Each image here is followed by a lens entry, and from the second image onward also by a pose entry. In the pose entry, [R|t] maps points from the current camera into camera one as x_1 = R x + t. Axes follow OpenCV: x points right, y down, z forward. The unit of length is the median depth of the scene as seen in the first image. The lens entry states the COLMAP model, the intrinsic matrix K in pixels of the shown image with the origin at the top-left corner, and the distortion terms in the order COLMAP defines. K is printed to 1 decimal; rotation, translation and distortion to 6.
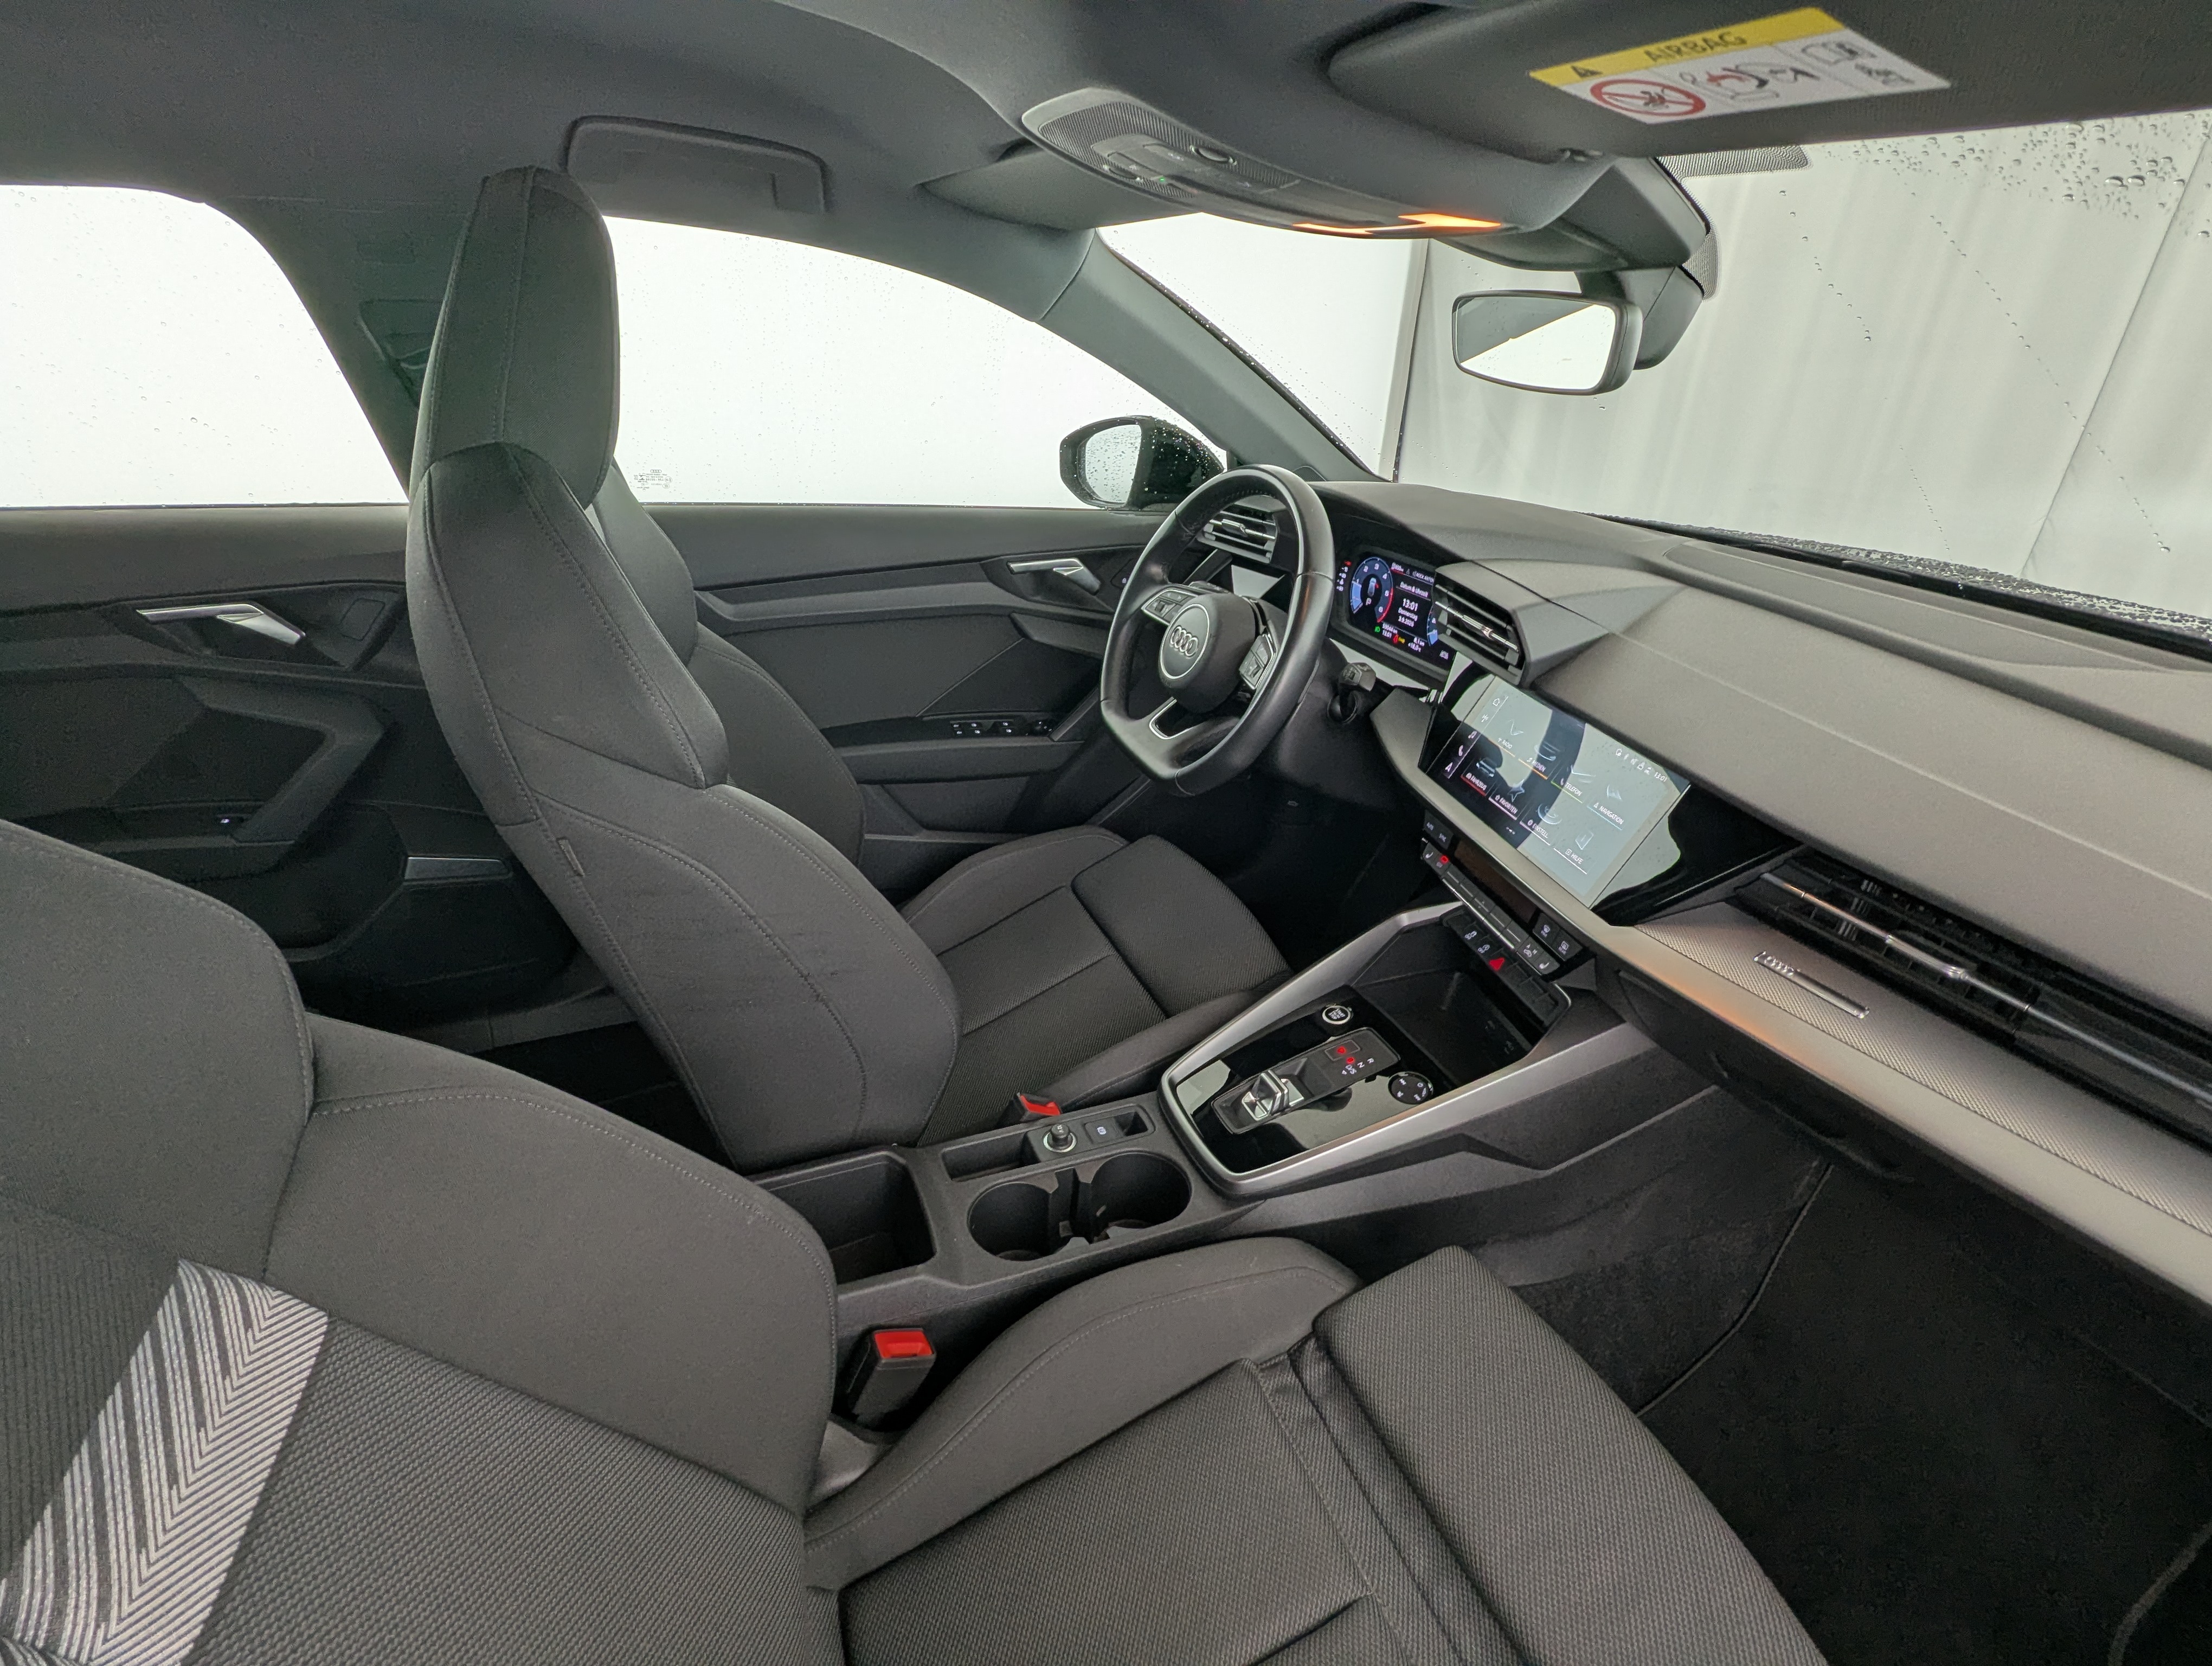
lens RADIAL K [[1086.3, 0, 1106.0], [0, 1086.3, 833.0], [0, 0, 1]] dist [-0.000524, 0.000287]
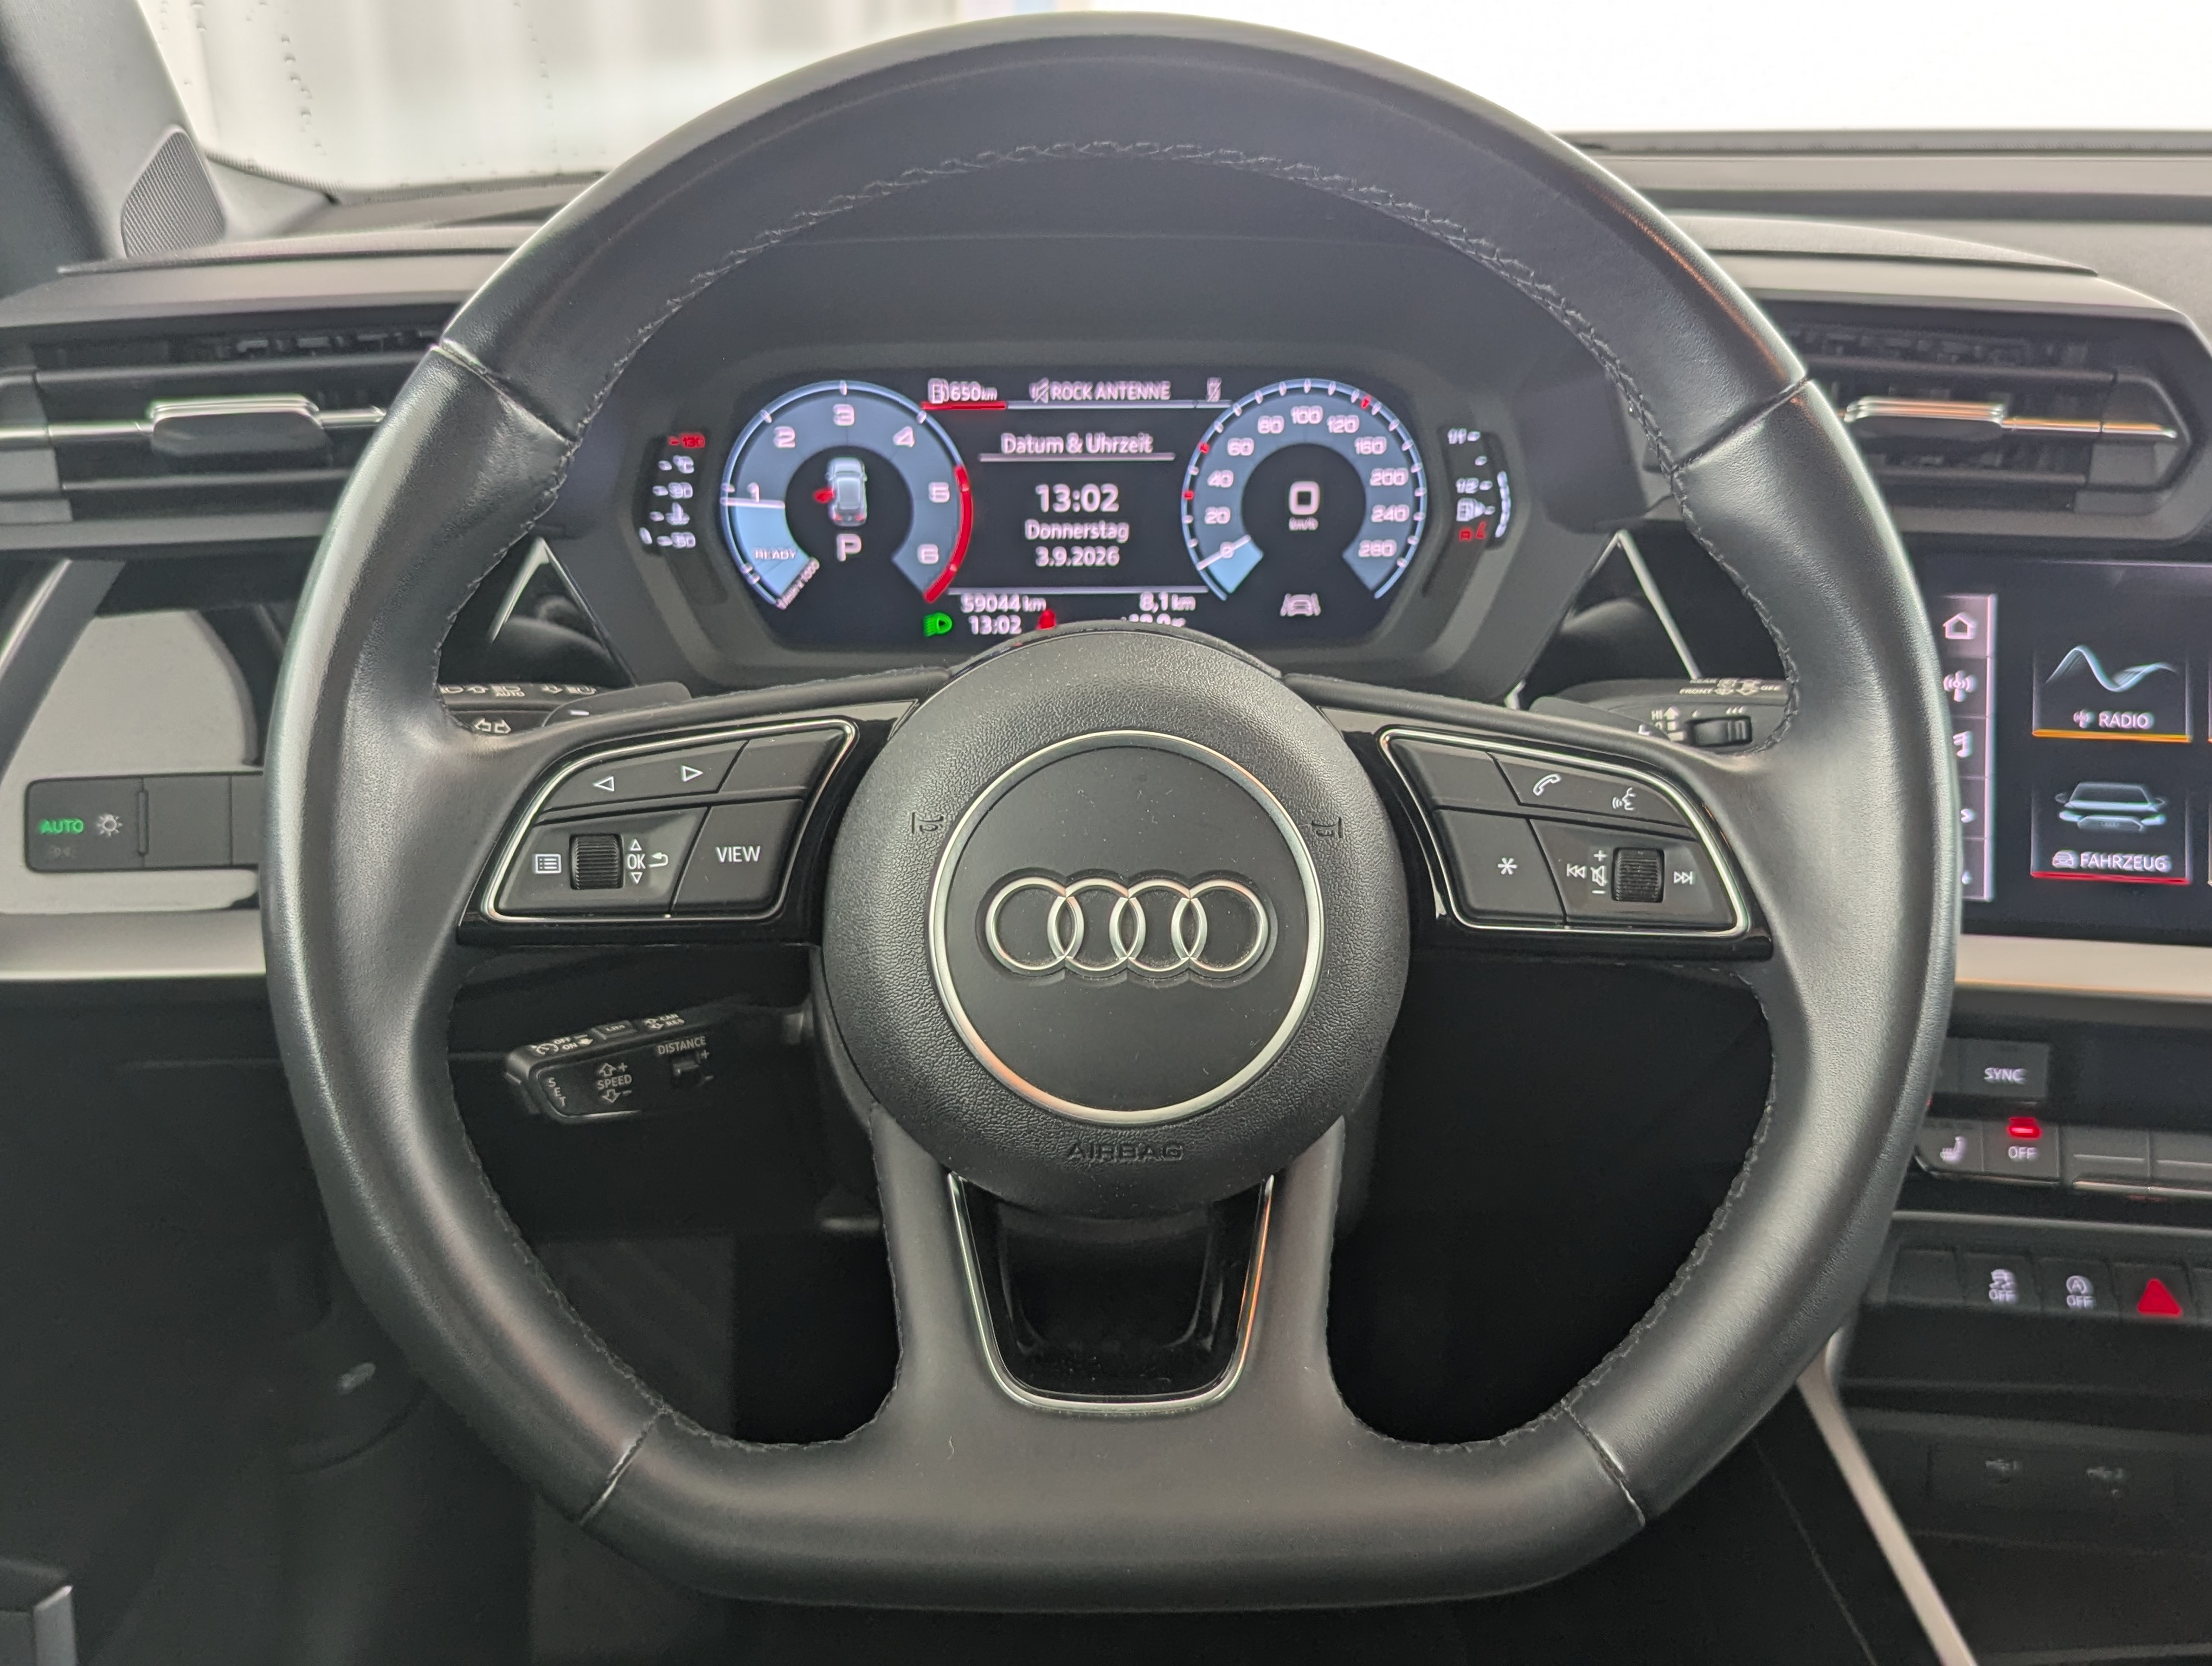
lens RADIAL K [[2148.3, 0, 1110.9], [0, 2148.3, 850.2], [0, 0, 1]] dist [0.051182, -0.039929]
pose [[0.331318, -0.401288, 0.853930, -0.239784], [0.426375, 0.871044, 0.243901, -0.264516], [-0.841684, 0.283285, 0.459692, 0.759734]]
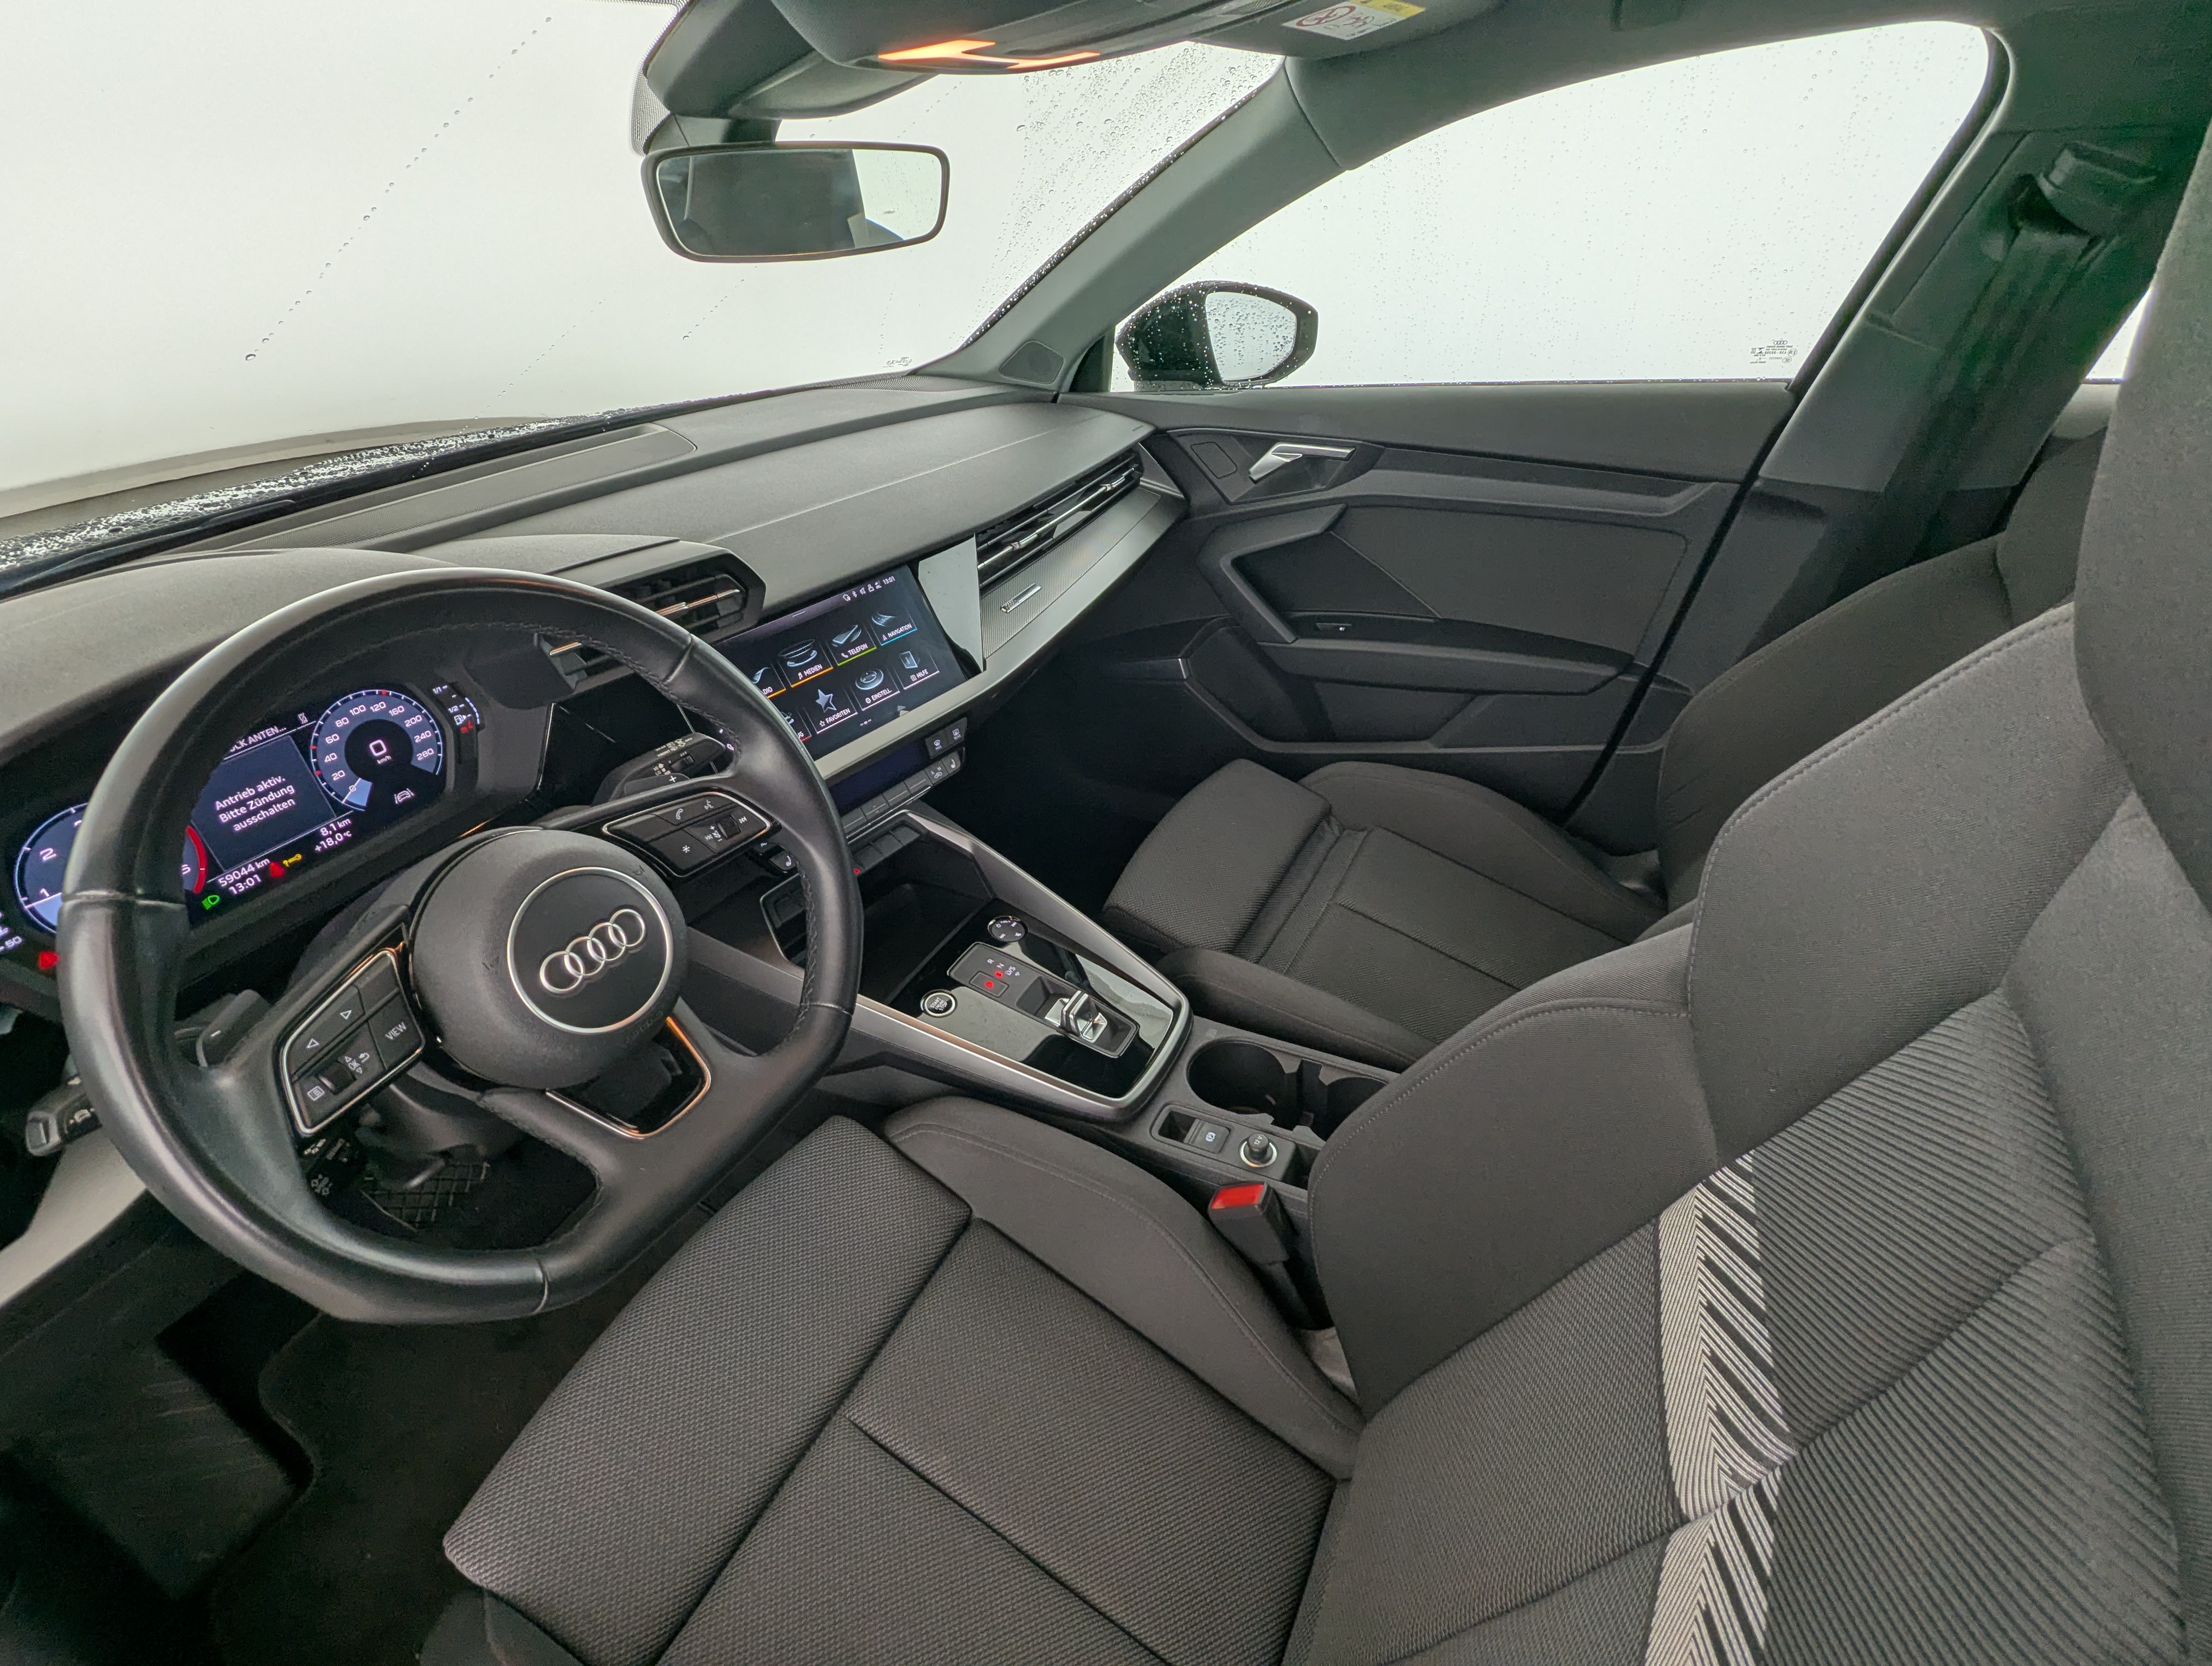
lens RADIAL K [[1055.1, 0, 1102.8], [0, 1055.1, 834.2], [0, 0, 1]] dist [-0.001664, 0.003668]
pose [[-0.647554, -0.411288, 0.641496, -0.319226], [0.365903, 0.570610, 0.735200, -0.427592], [-0.668423, 0.710807, -0.219009, 0.851711]]
